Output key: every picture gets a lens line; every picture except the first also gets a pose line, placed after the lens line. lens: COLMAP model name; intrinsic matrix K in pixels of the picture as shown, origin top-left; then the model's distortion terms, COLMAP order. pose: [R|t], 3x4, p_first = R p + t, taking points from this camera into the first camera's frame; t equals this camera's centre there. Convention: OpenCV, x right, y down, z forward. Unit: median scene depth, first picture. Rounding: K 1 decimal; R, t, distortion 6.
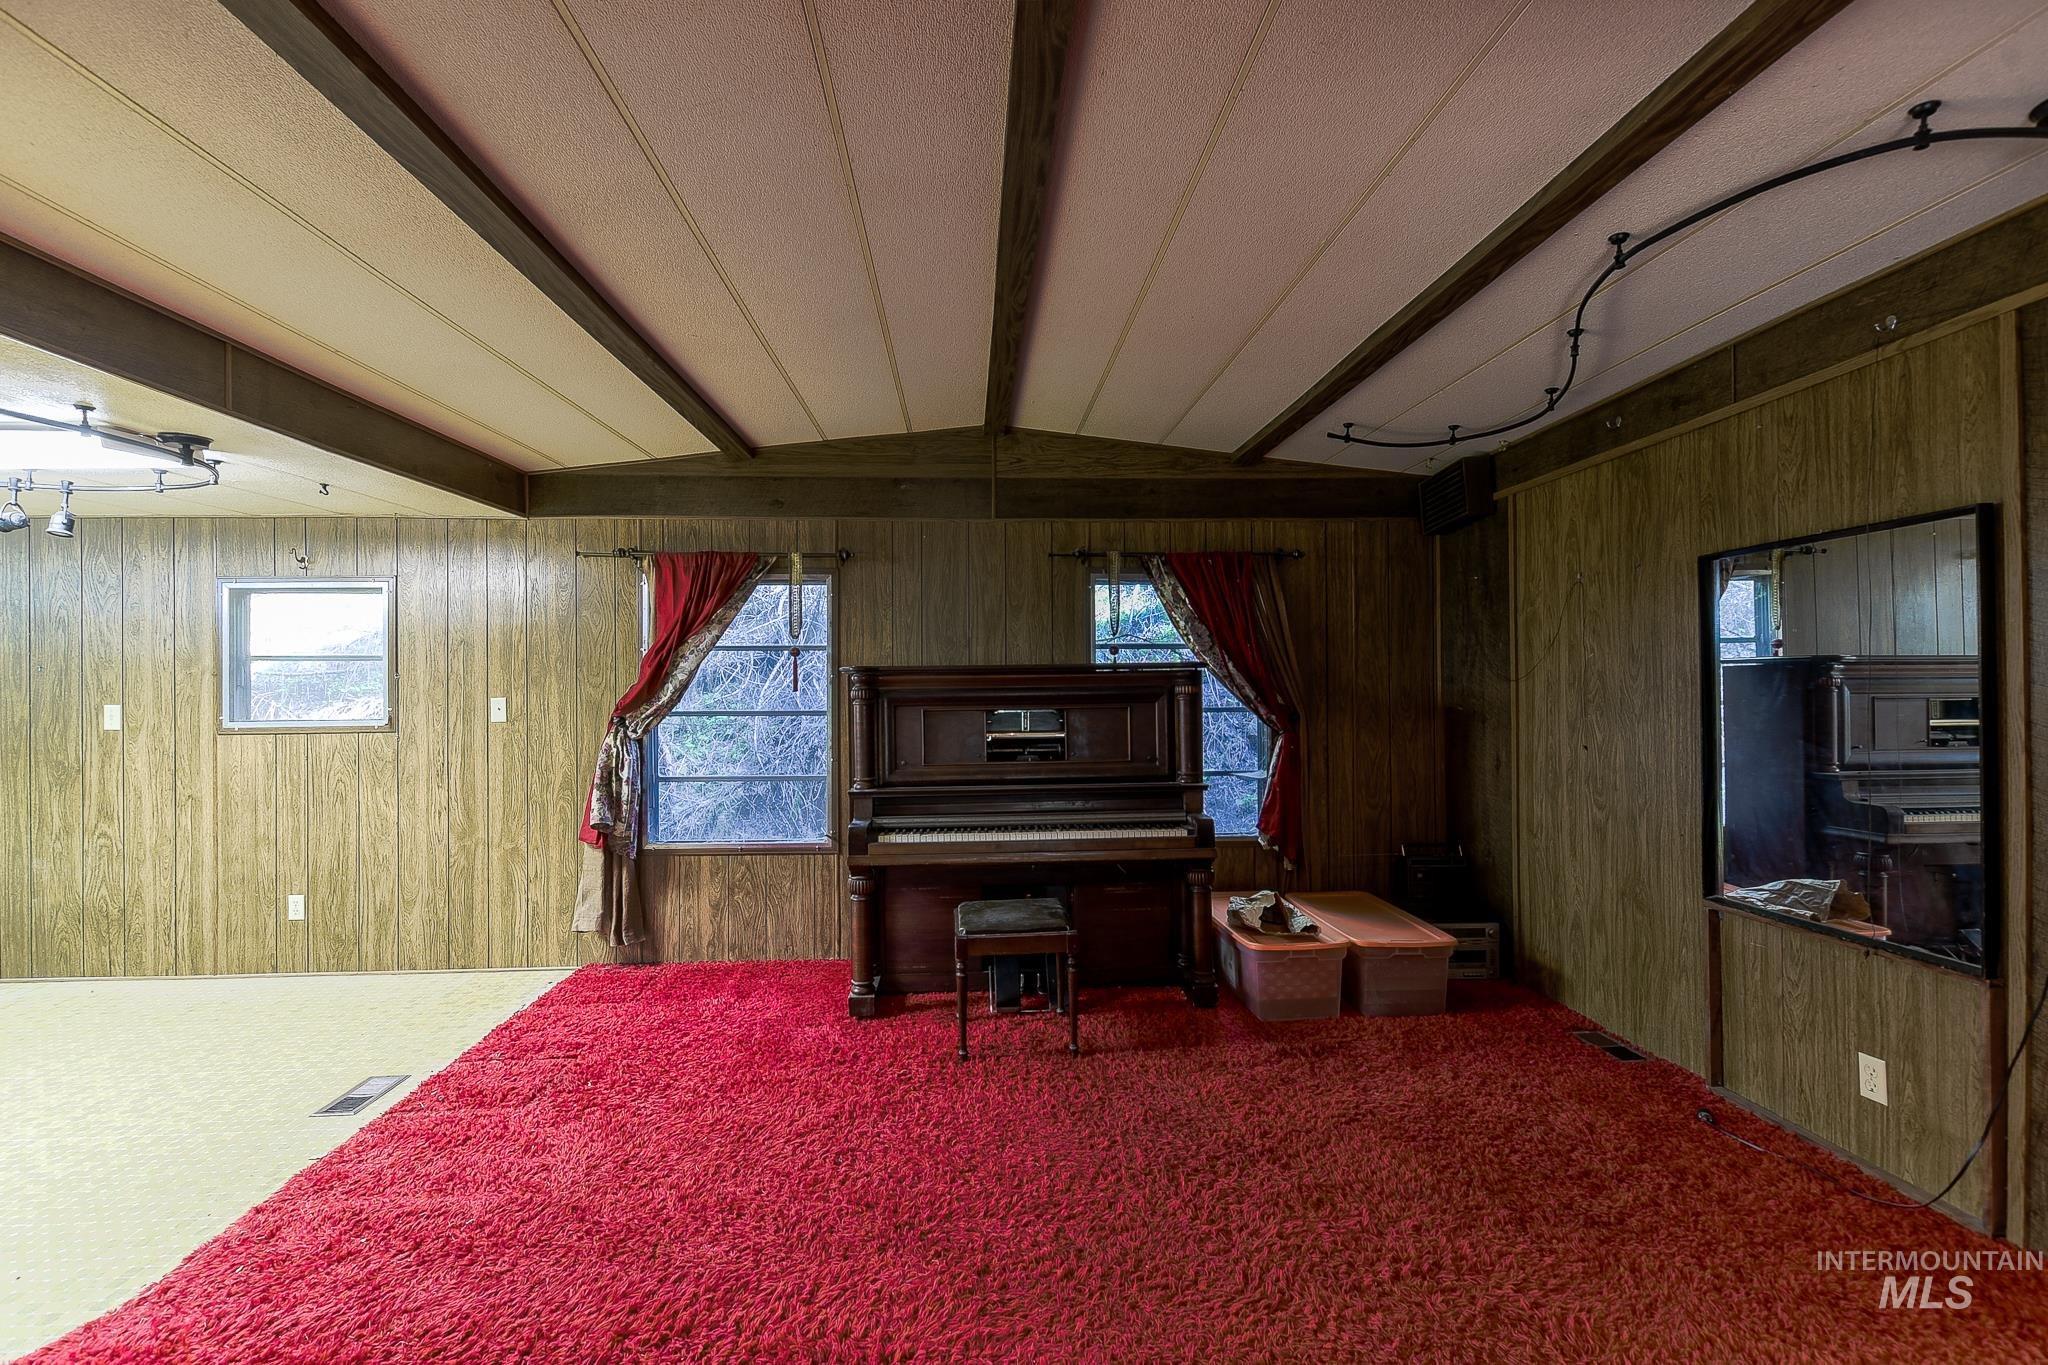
lens RADIAL K [[883.8, 0, 1013.5], [0, 883.8, 689.8], [0, 0, 1]] dist [0.008399, -0.004627]
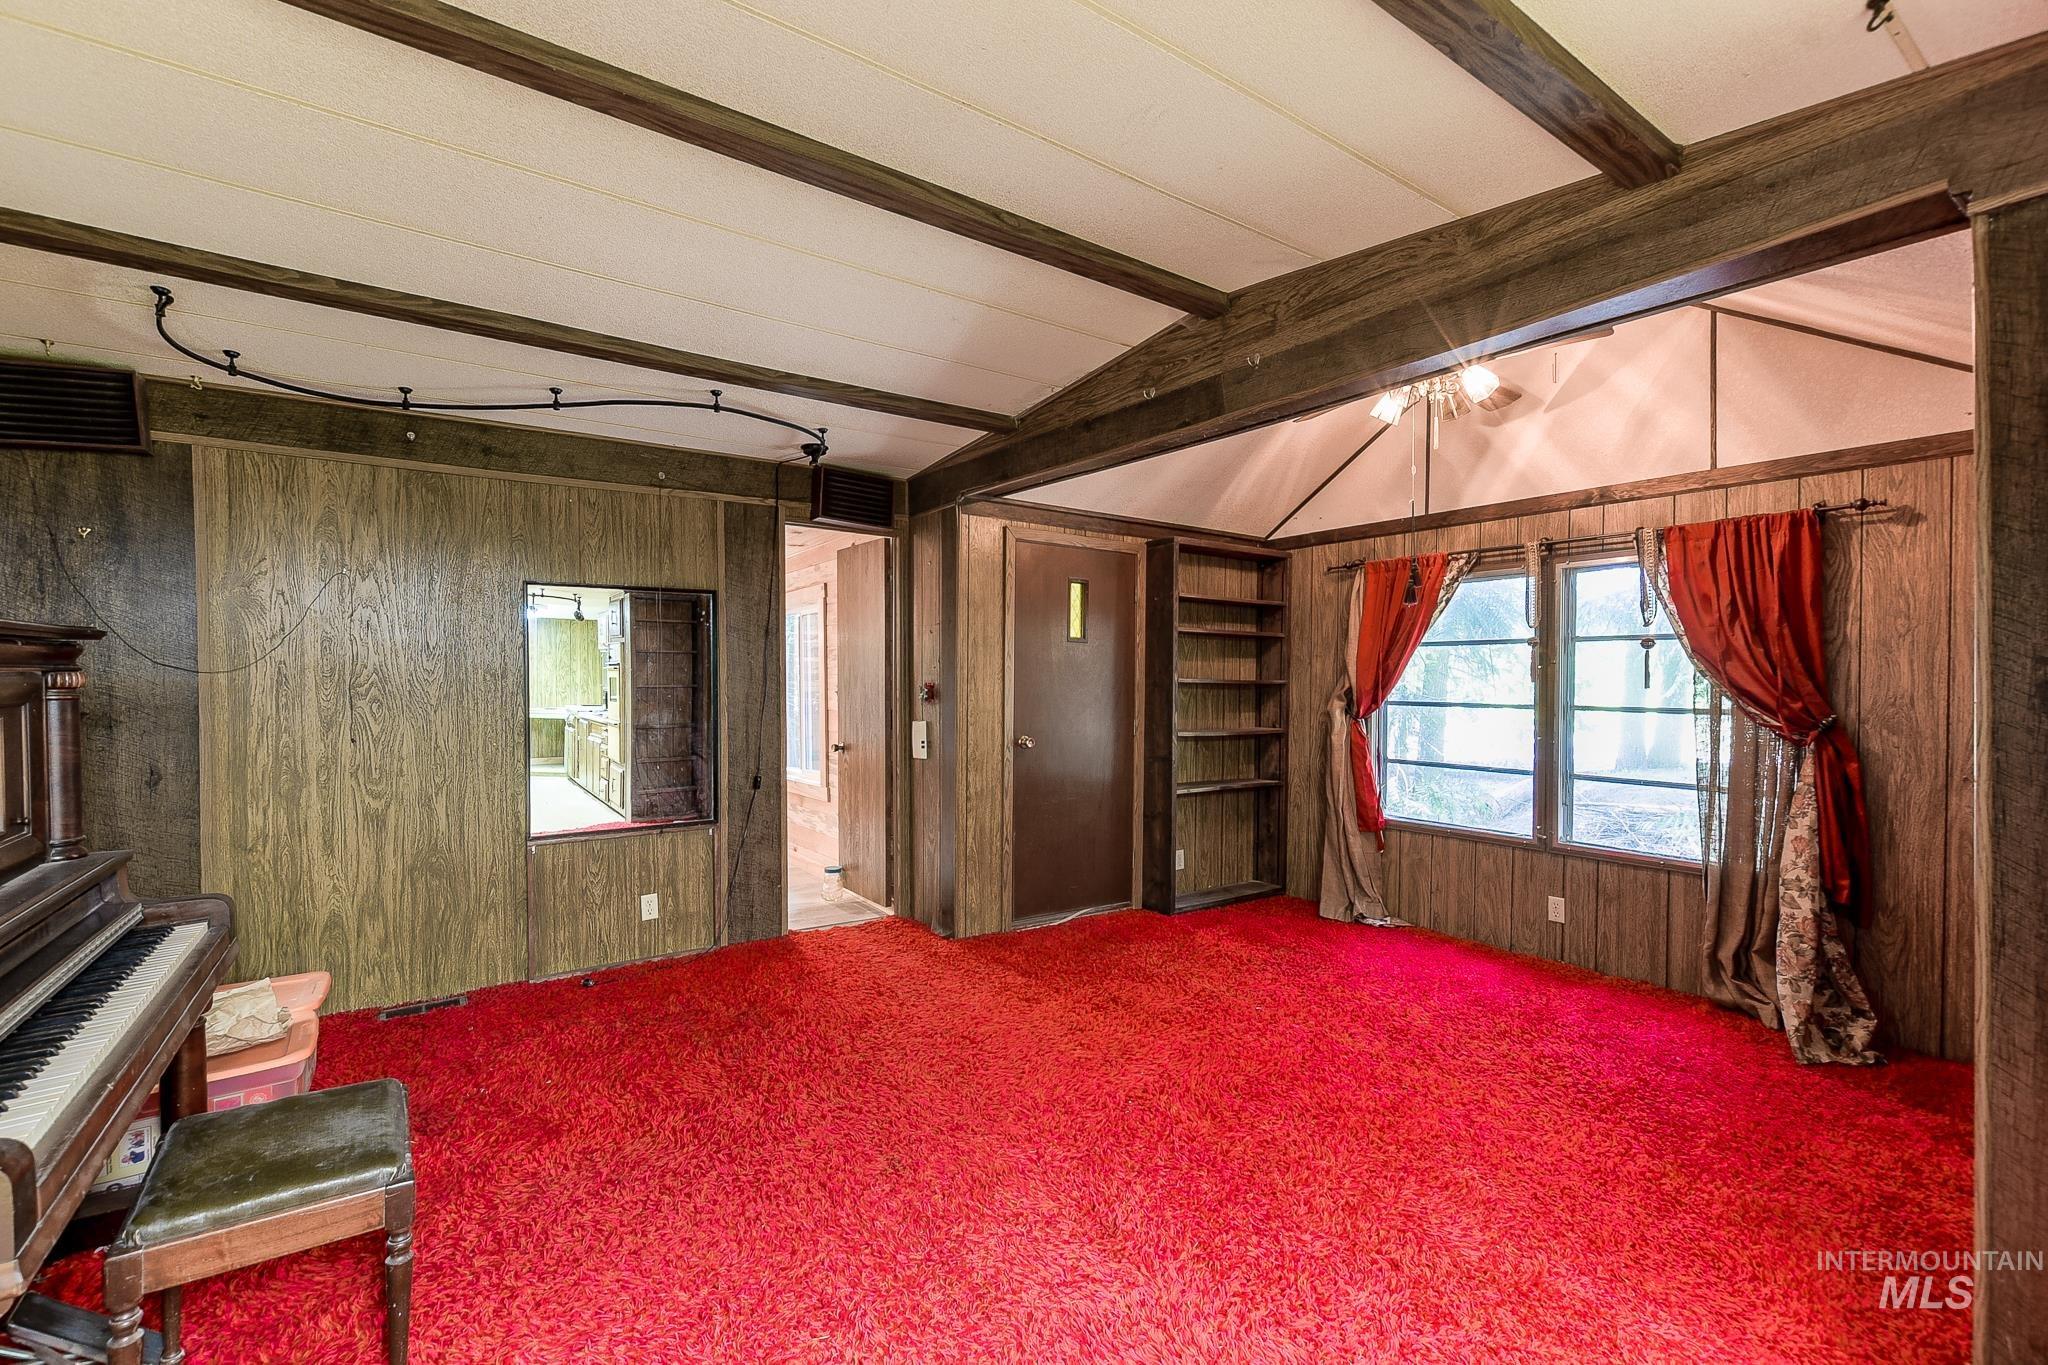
lens RADIAL K [[883.8, 0, 1013.5], [0, 883.8, 689.8], [0, 0, 1]] dist [0.008399, -0.004627]
pose [[-0.521834, 0.002490, 0.853043, -0.667799], [0.008011, 0.999966, 0.001982, 0.013191], [-0.853009, 0.007867, -0.521836, 0.986895]]
